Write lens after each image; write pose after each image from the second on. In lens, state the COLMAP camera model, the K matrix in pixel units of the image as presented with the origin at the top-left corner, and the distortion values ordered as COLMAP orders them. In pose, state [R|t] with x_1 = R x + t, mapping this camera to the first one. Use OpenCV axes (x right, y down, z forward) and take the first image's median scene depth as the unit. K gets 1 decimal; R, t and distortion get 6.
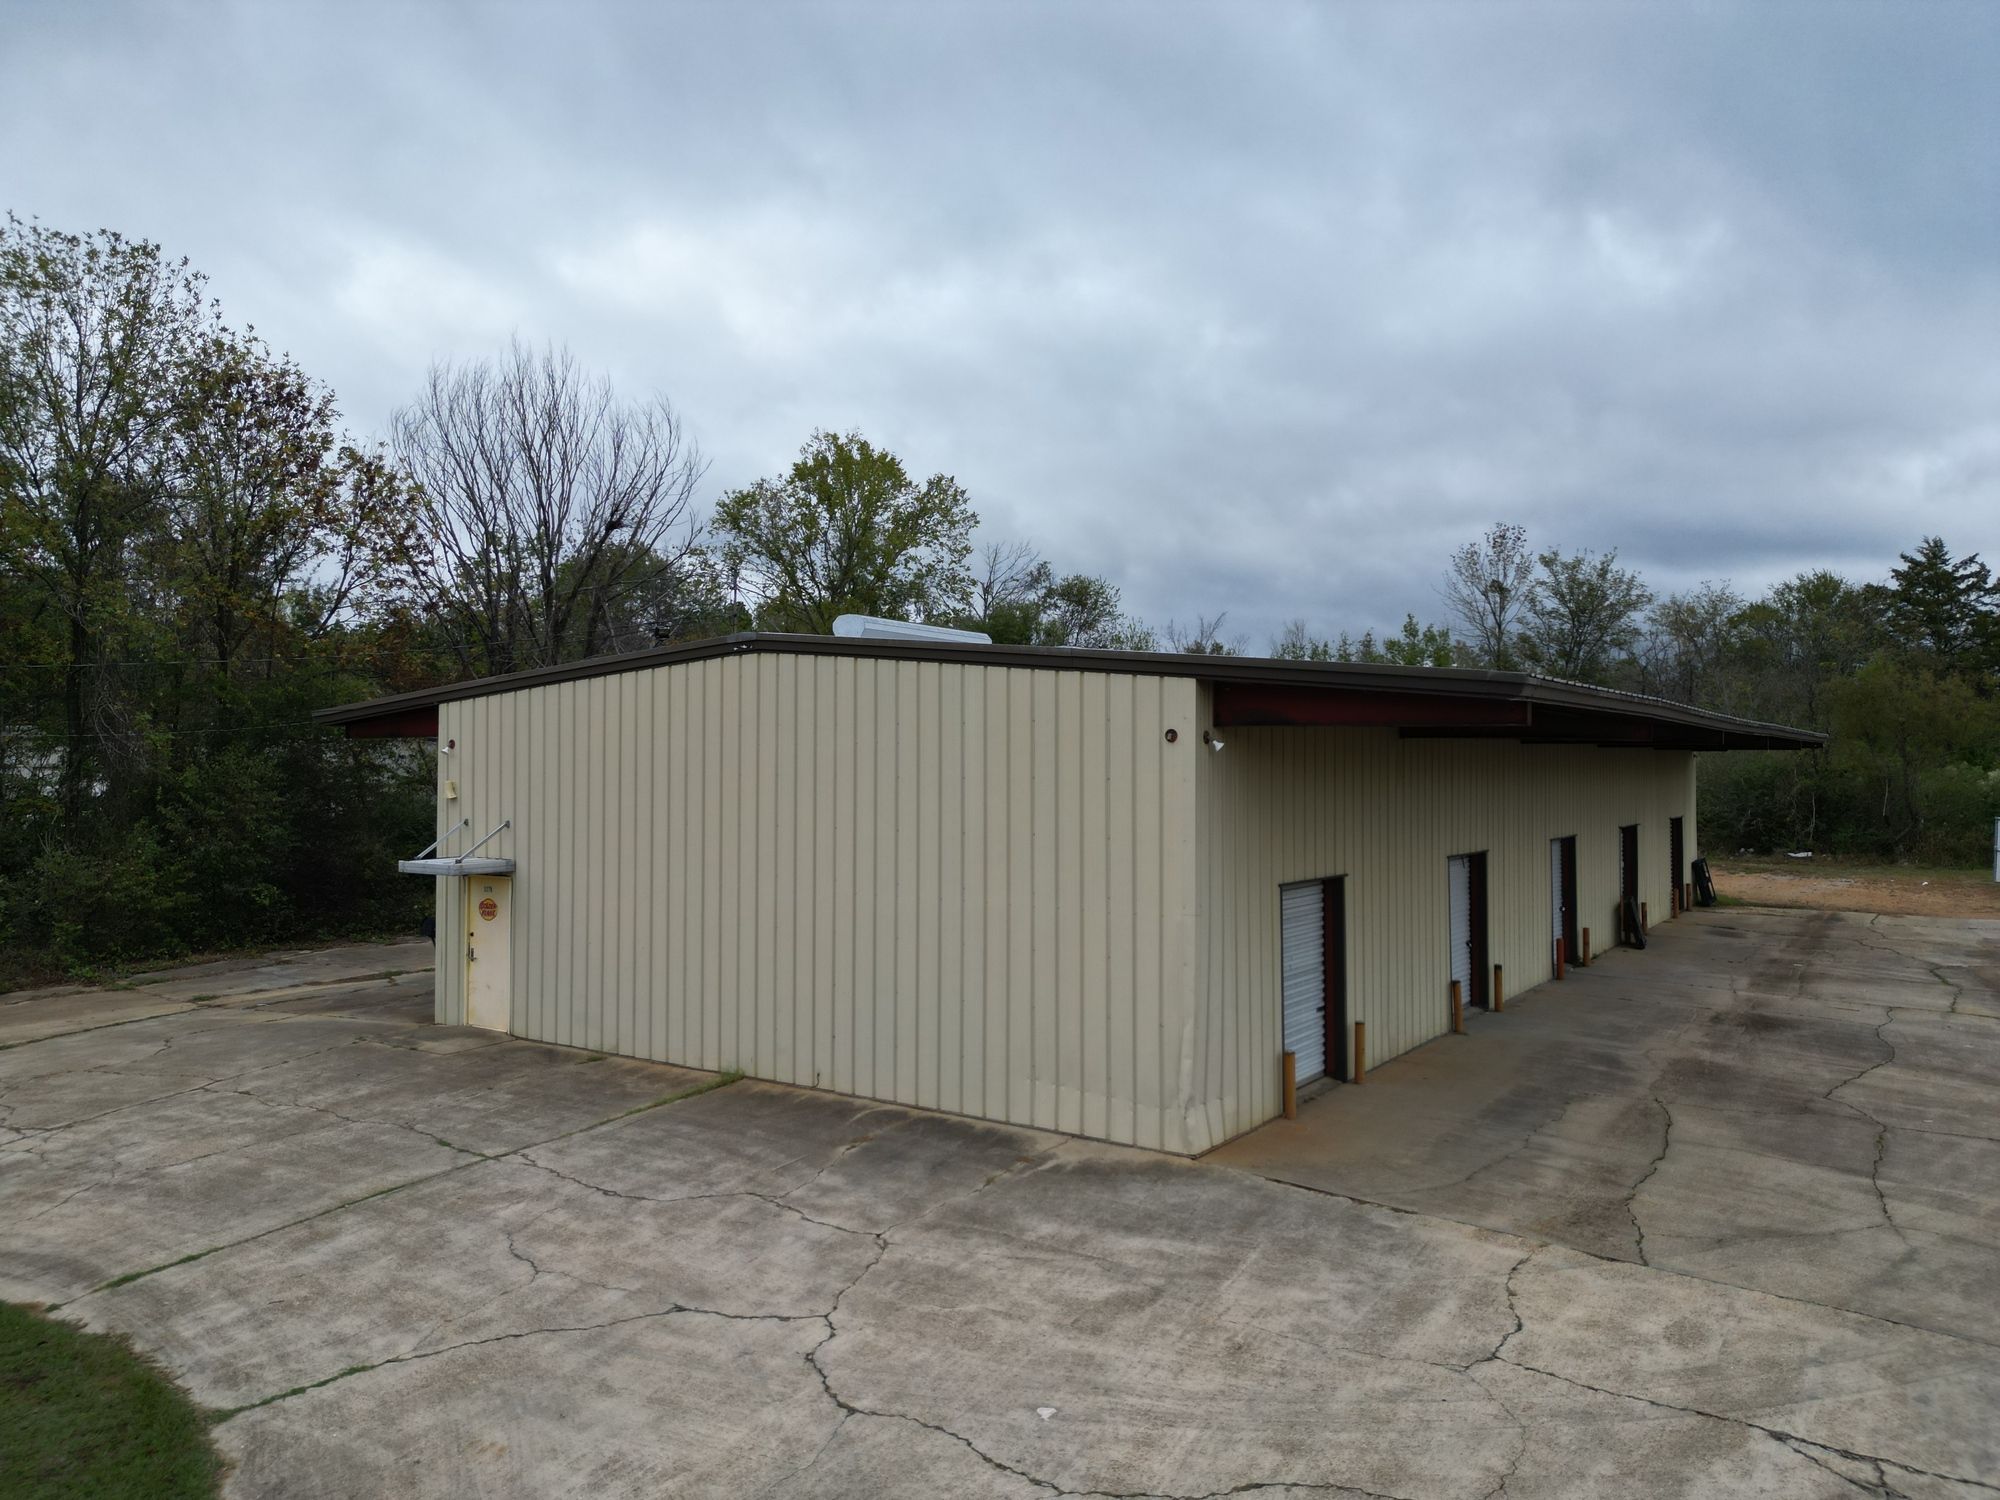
lens RADIAL K [[1397.8, 0, 1003.2], [0, 1397.8, 751.6], [0, 0, 1]] dist [0.075877, -0.076301]
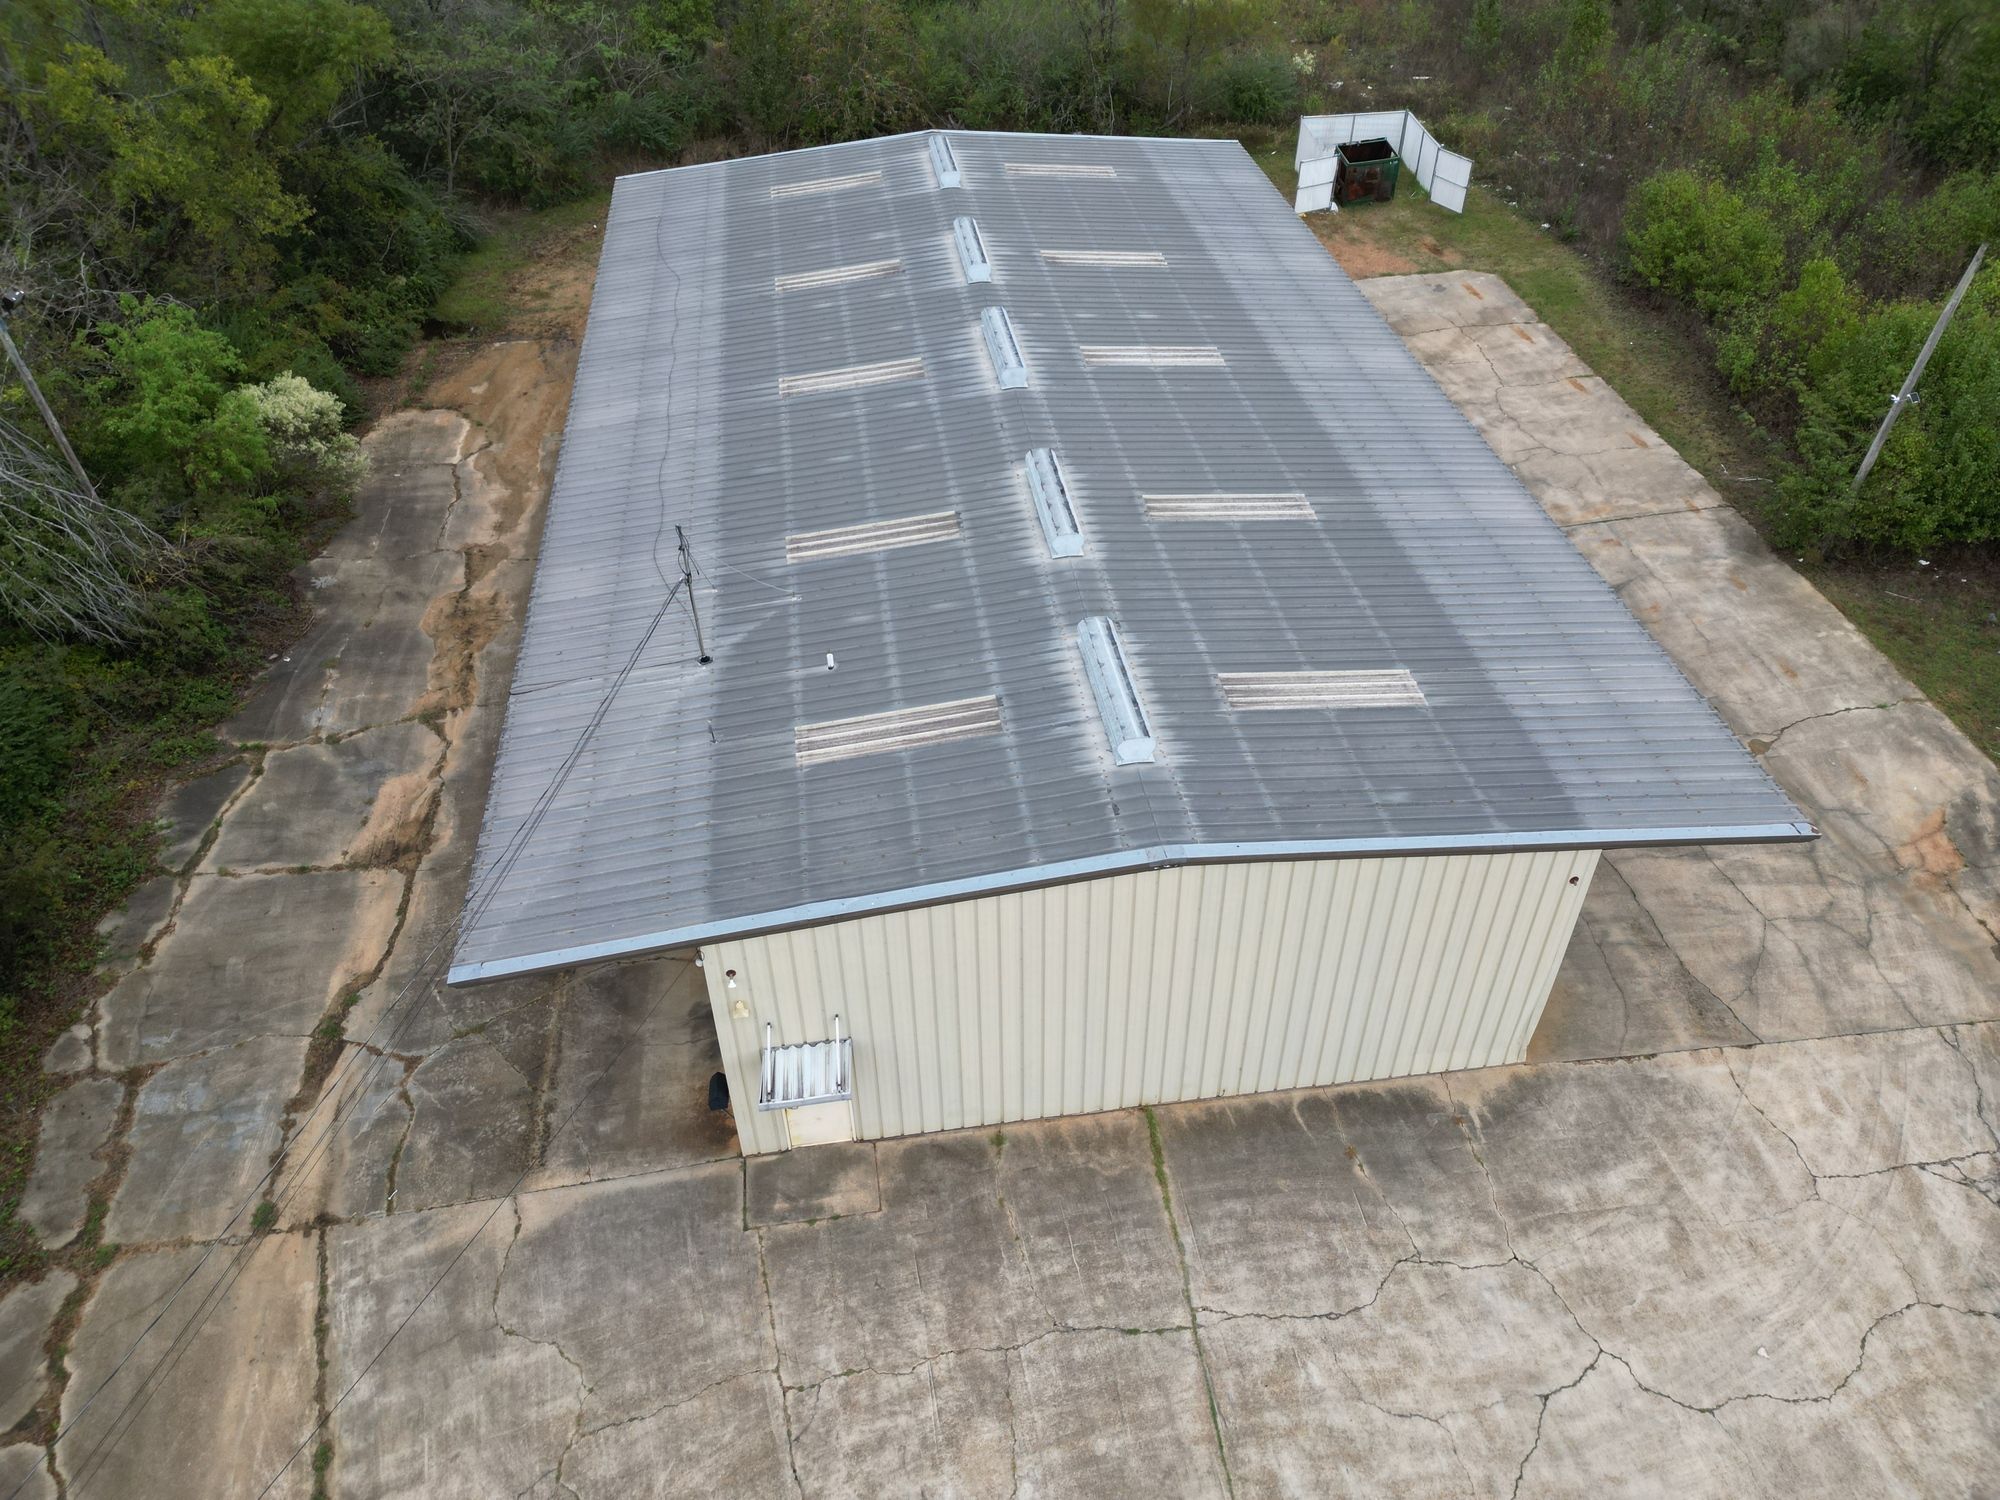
lens RADIAL K [[1397.8, 0, 1003.3], [0, 1397.8, 754.8], [0, 0, 1]] dist [0.075877, -0.076301]
pose [[0.742471, -0.441559, 0.503748, -1.114891], [0.005730, 0.756158, 0.654364, -1.200665], [-0.669853, -0.482961, 0.563955, 0.747619]]
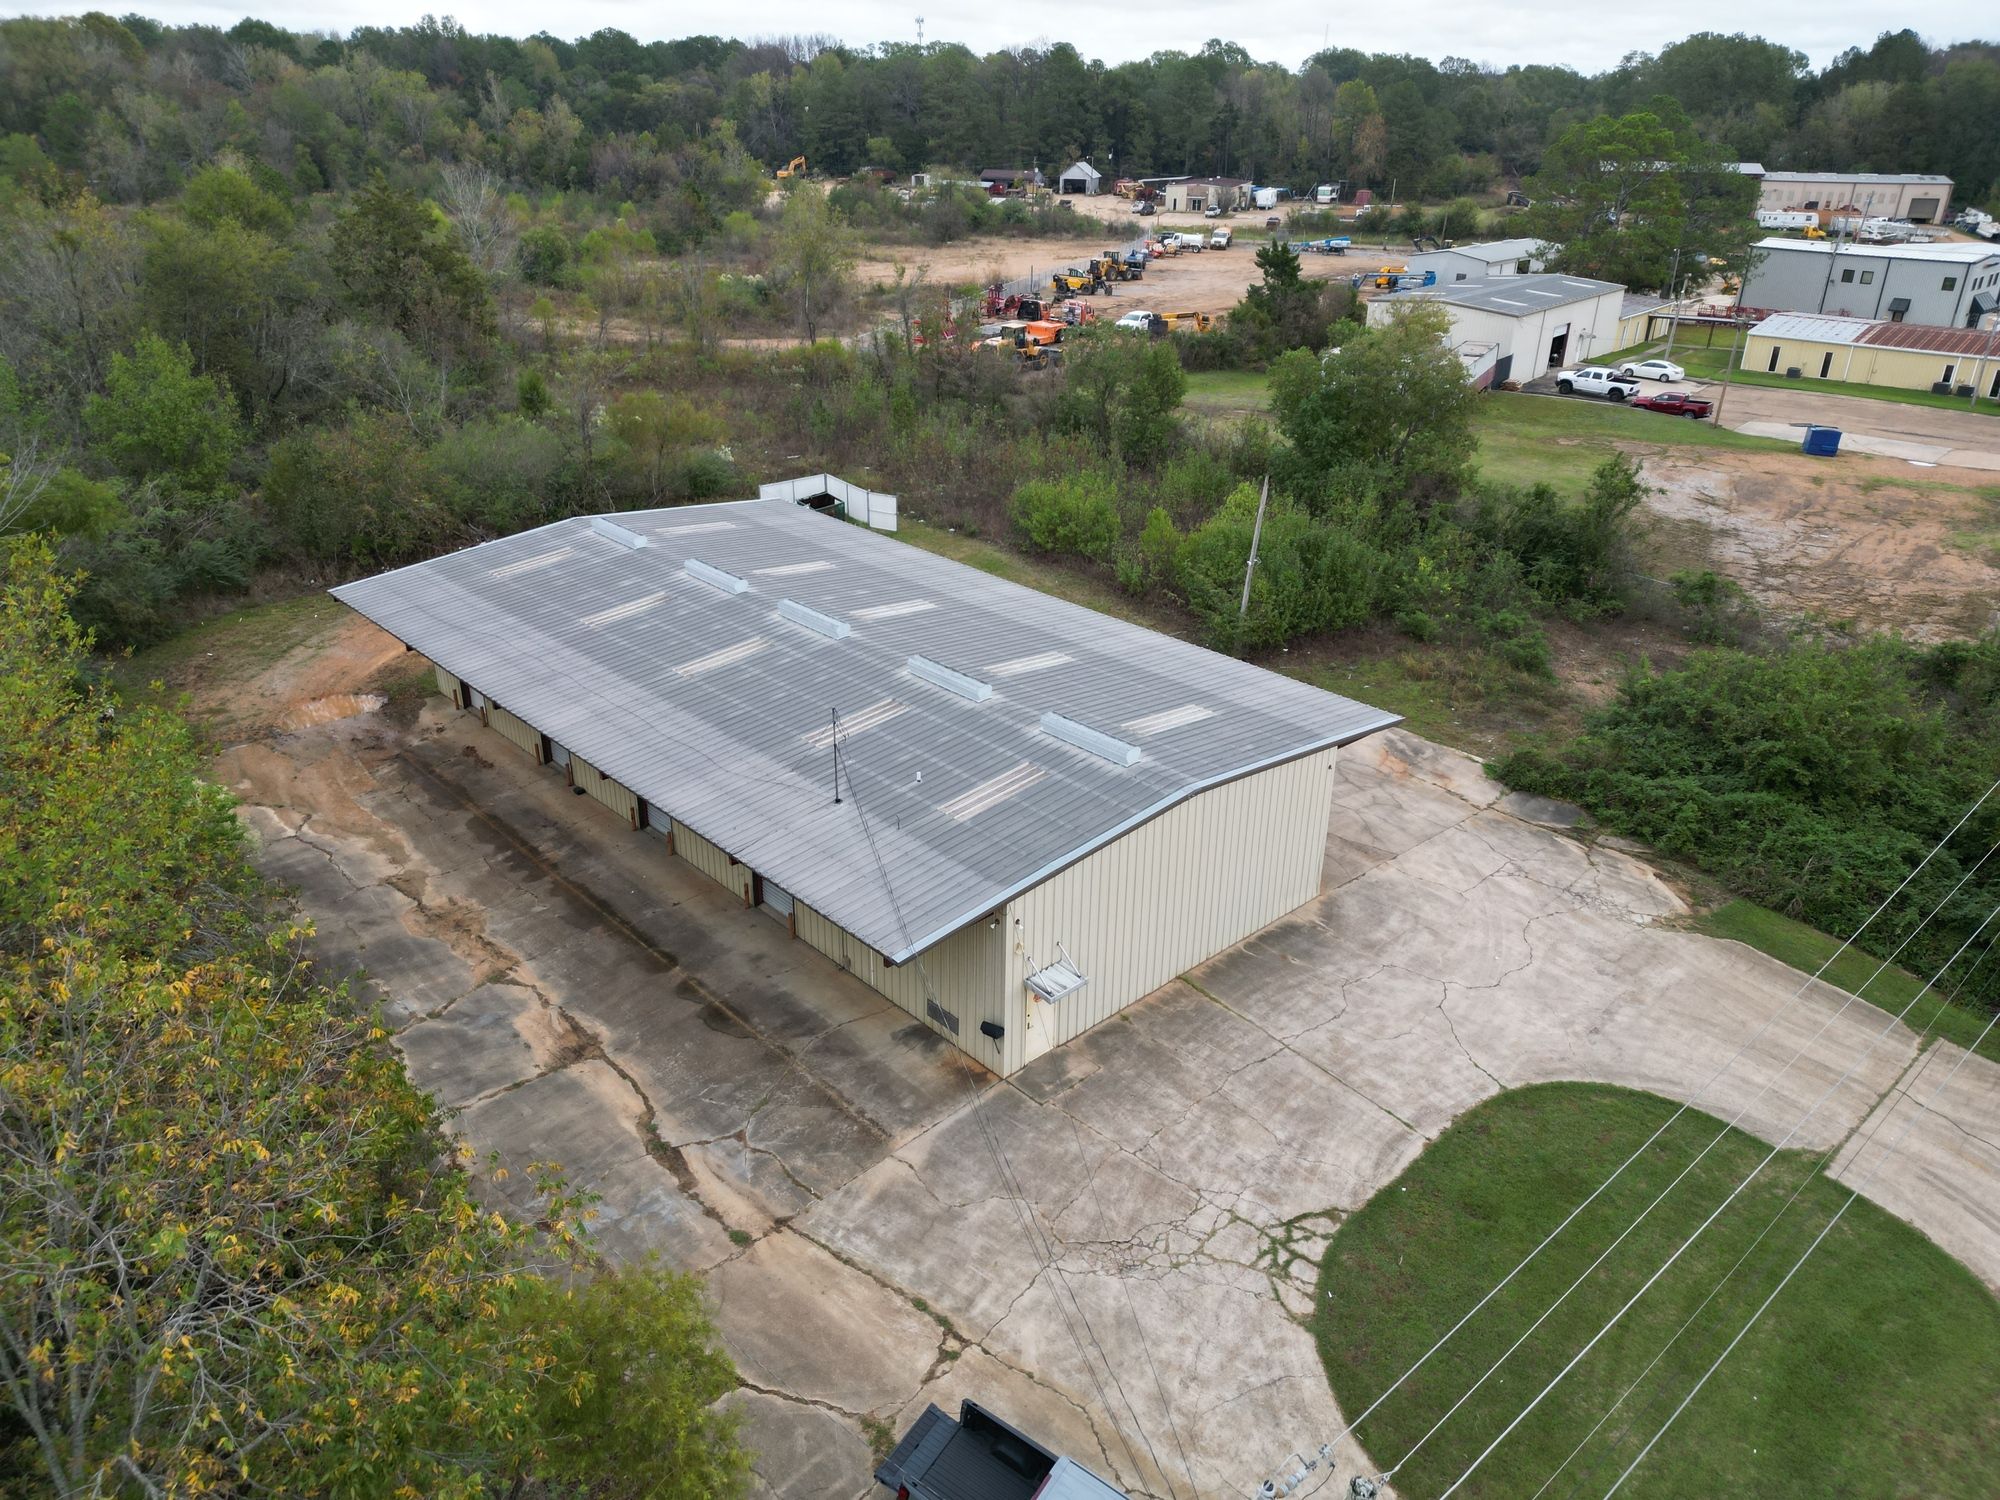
lens RADIAL K [[1397.8, 0, 1002.1], [0, 1397.8, 748.2], [0, 0, 1]] dist [0.075877, -0.076301]
pose [[0.221174, -0.415239, 0.882417, -2.794050], [-0.021020, 0.902585, 0.429998, -1.394037], [-0.975008, -0.113652, 0.190900, 1.279401]]
